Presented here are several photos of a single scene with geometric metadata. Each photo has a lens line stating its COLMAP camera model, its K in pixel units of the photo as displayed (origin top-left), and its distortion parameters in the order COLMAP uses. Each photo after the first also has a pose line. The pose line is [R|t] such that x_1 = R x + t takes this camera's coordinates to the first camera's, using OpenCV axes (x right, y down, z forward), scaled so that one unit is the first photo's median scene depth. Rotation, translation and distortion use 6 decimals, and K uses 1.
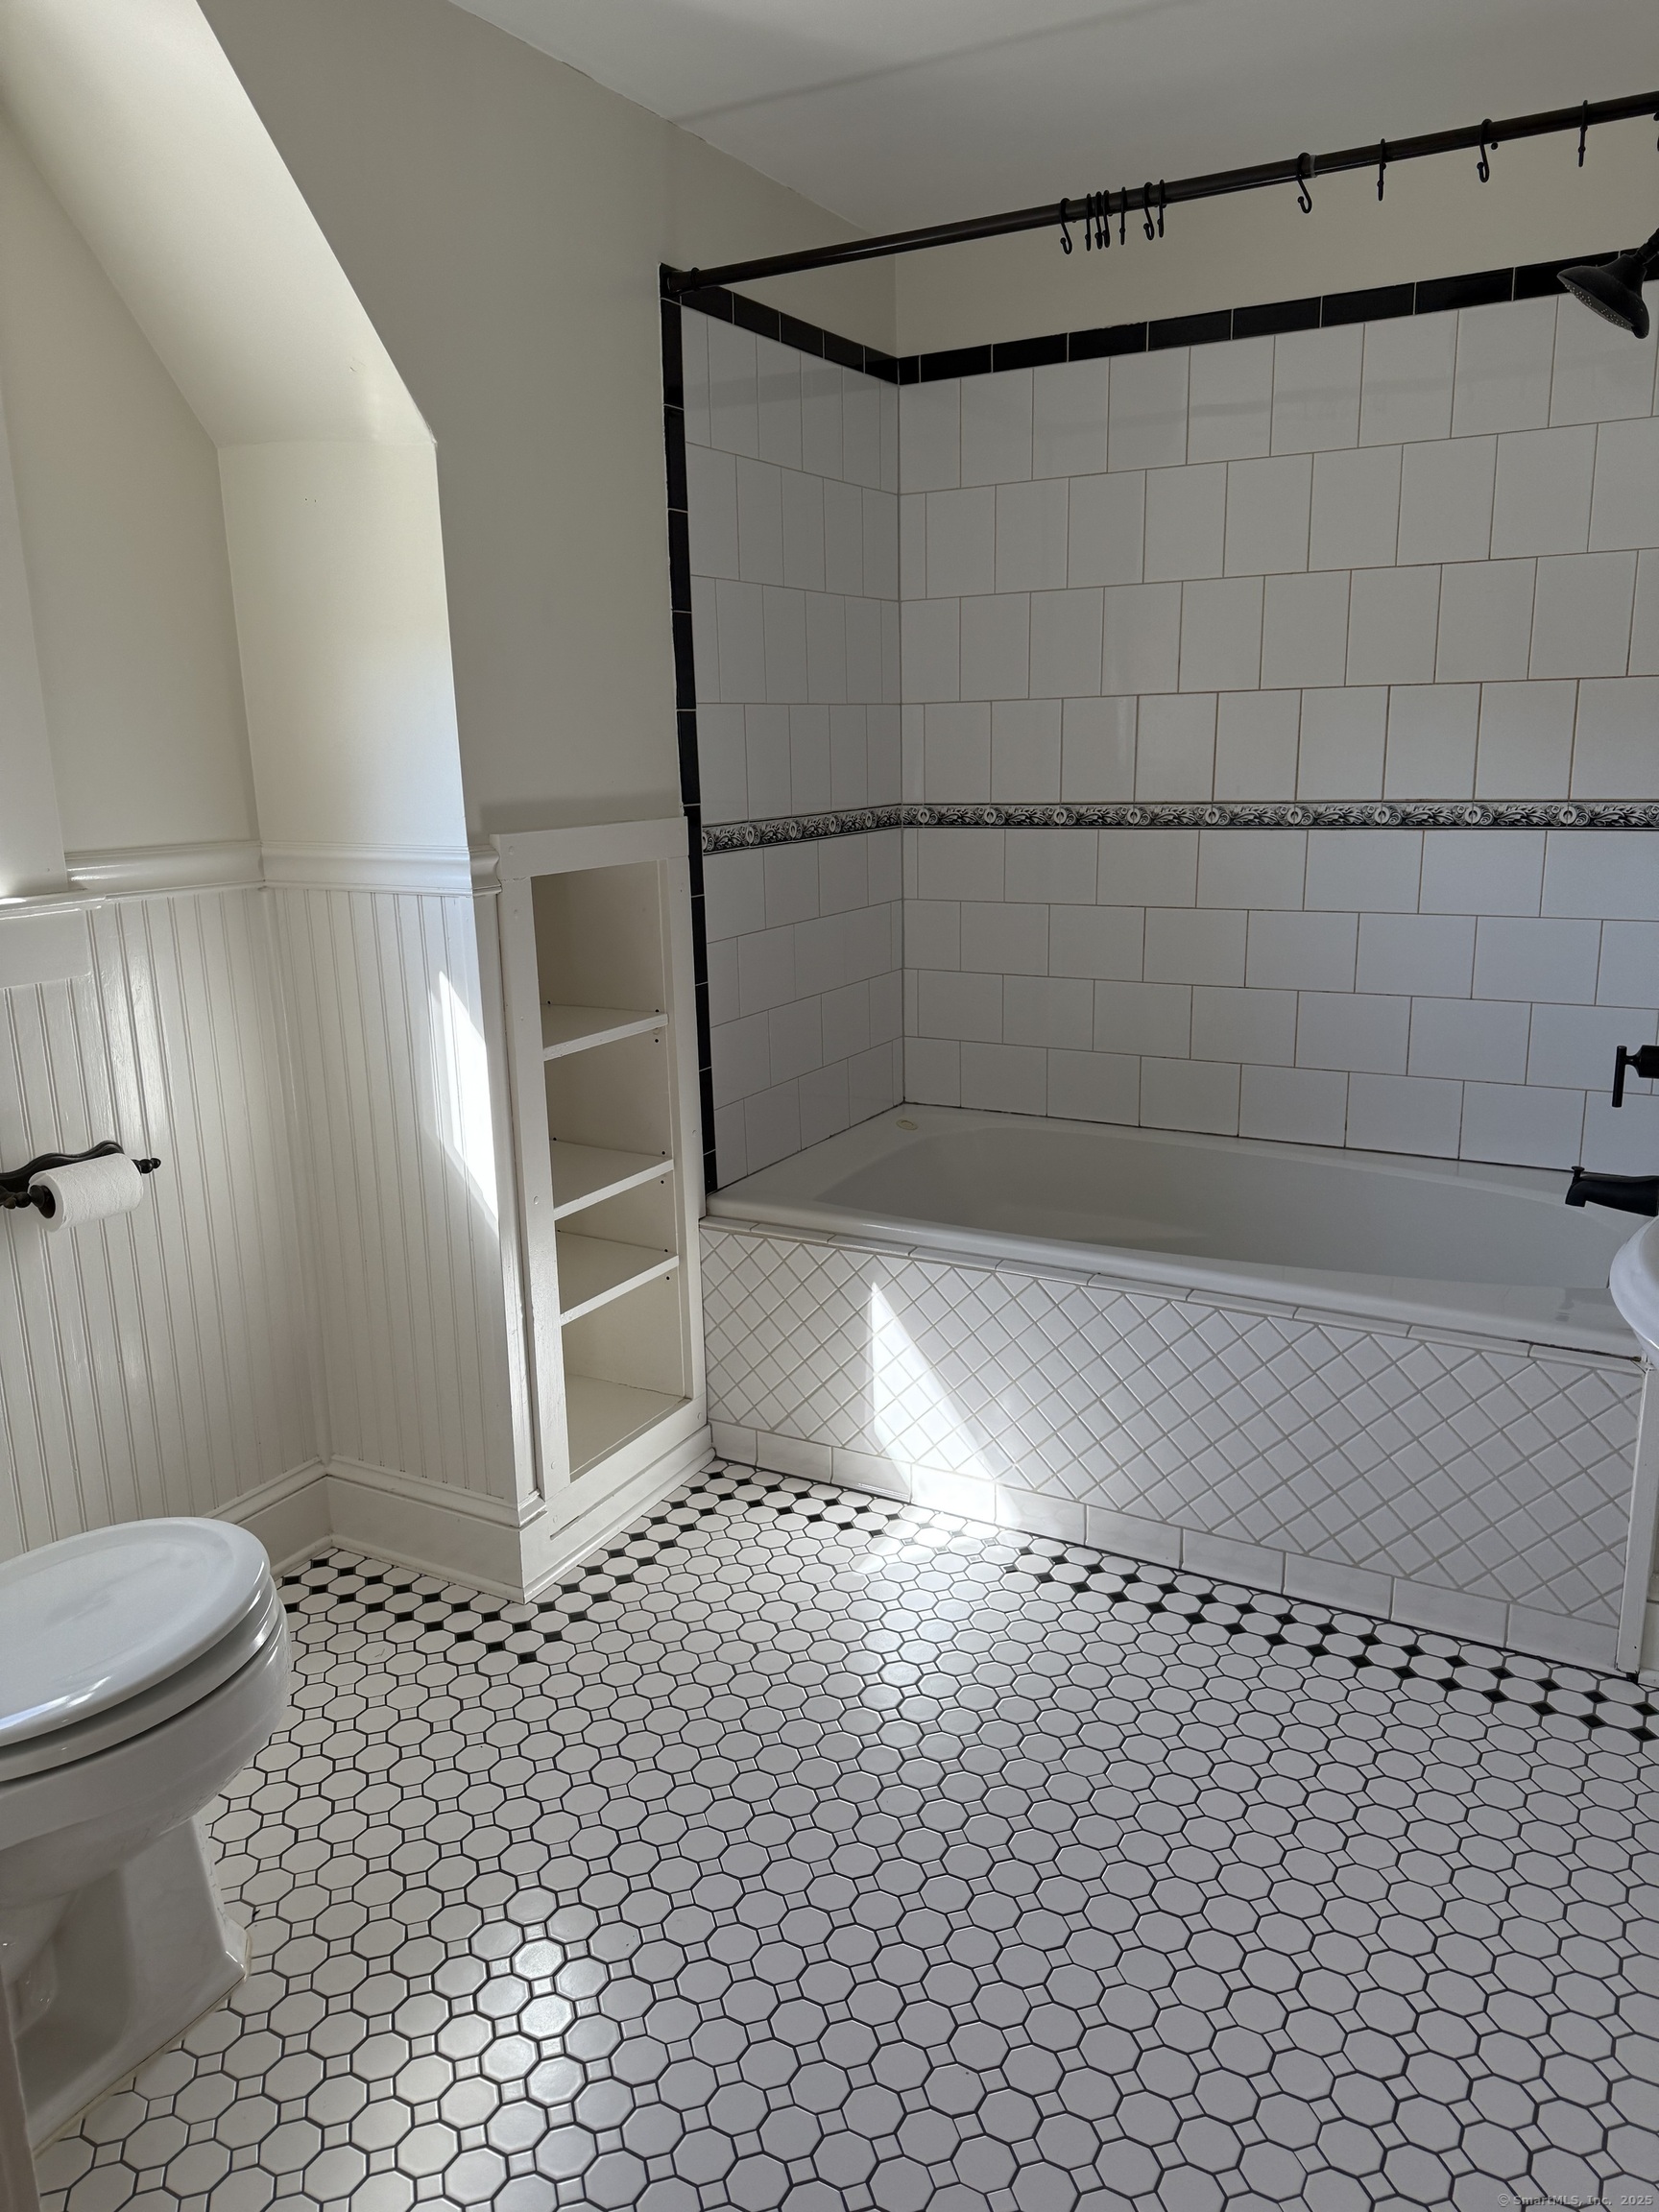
lens RADIAL K [[1565.1, 0, 838.8], [0, 1565.1, 1112.0], [0, 0, 1]] dist [0.100945, -0.129954]
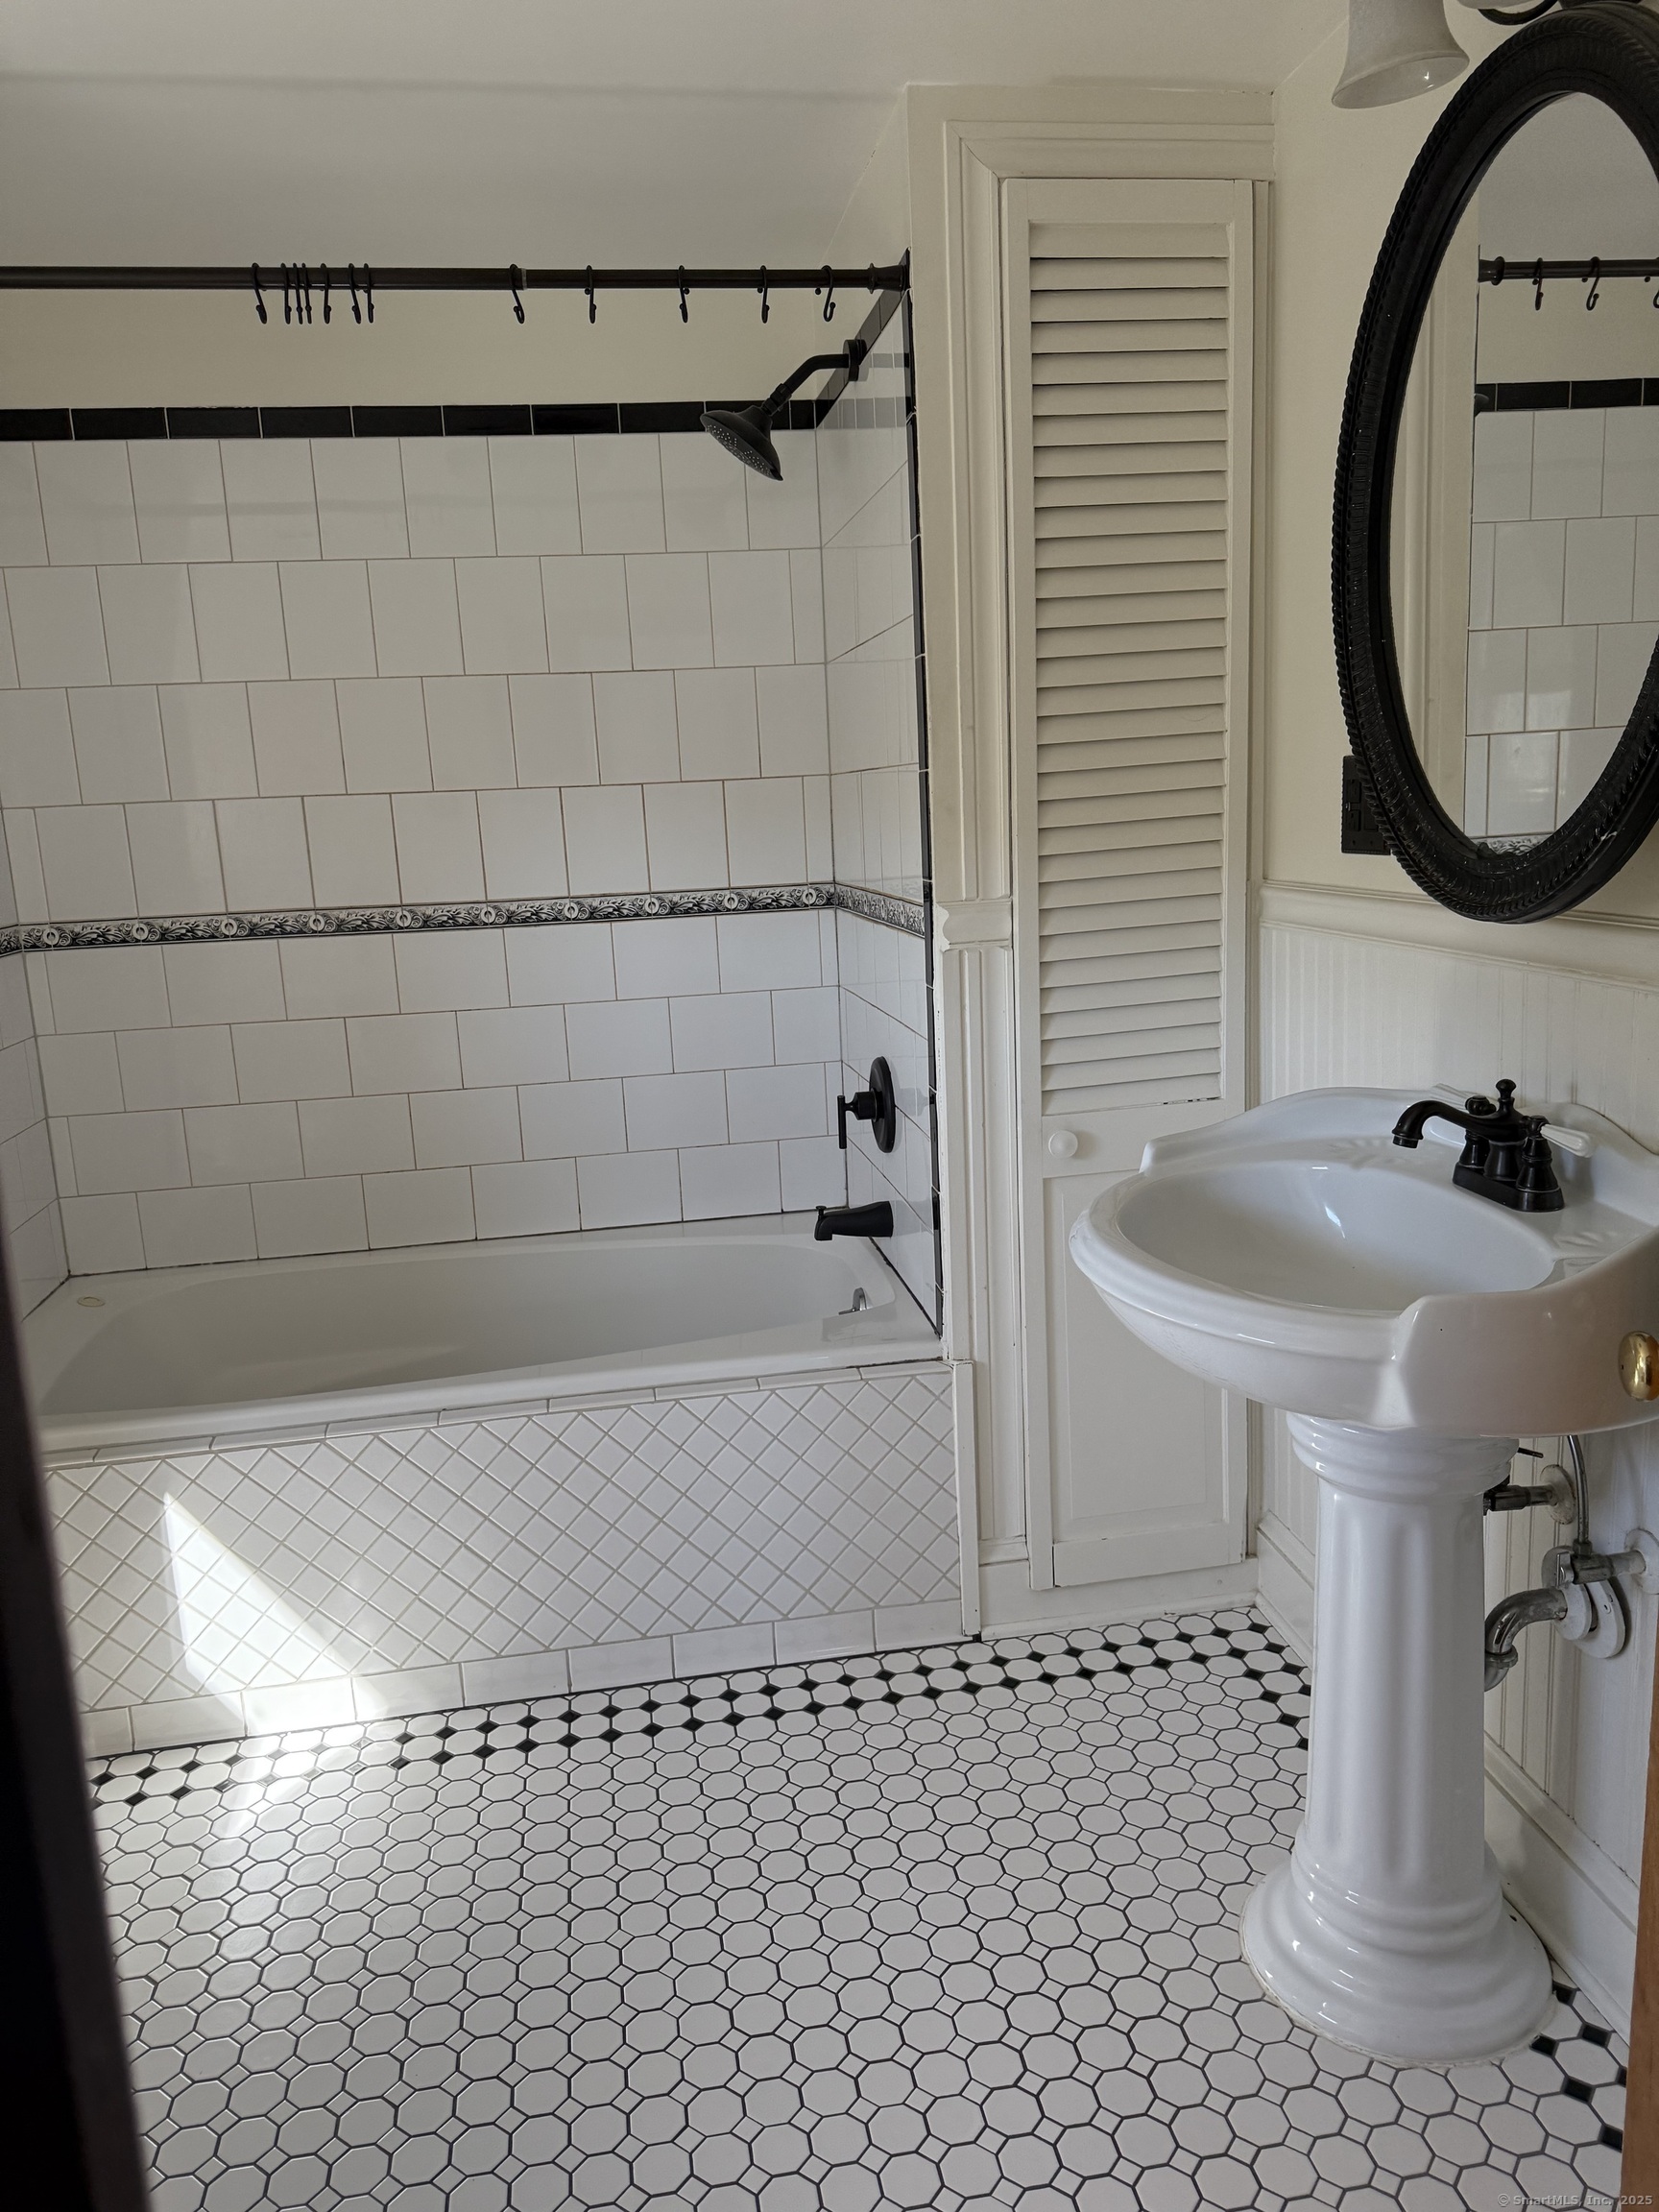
lens RADIAL K [[1564.6, 0, 827.2], [0, 1564.6, 1112.6], [0, 0, 1]] dist [0.115985, -0.132168]
pose [[0.794257, -0.133787, 0.592669, -0.175088], [0.173076, 0.984861, -0.009627, -0.019037], [-0.582409, 0.110224, 0.805388, 0.094800]]
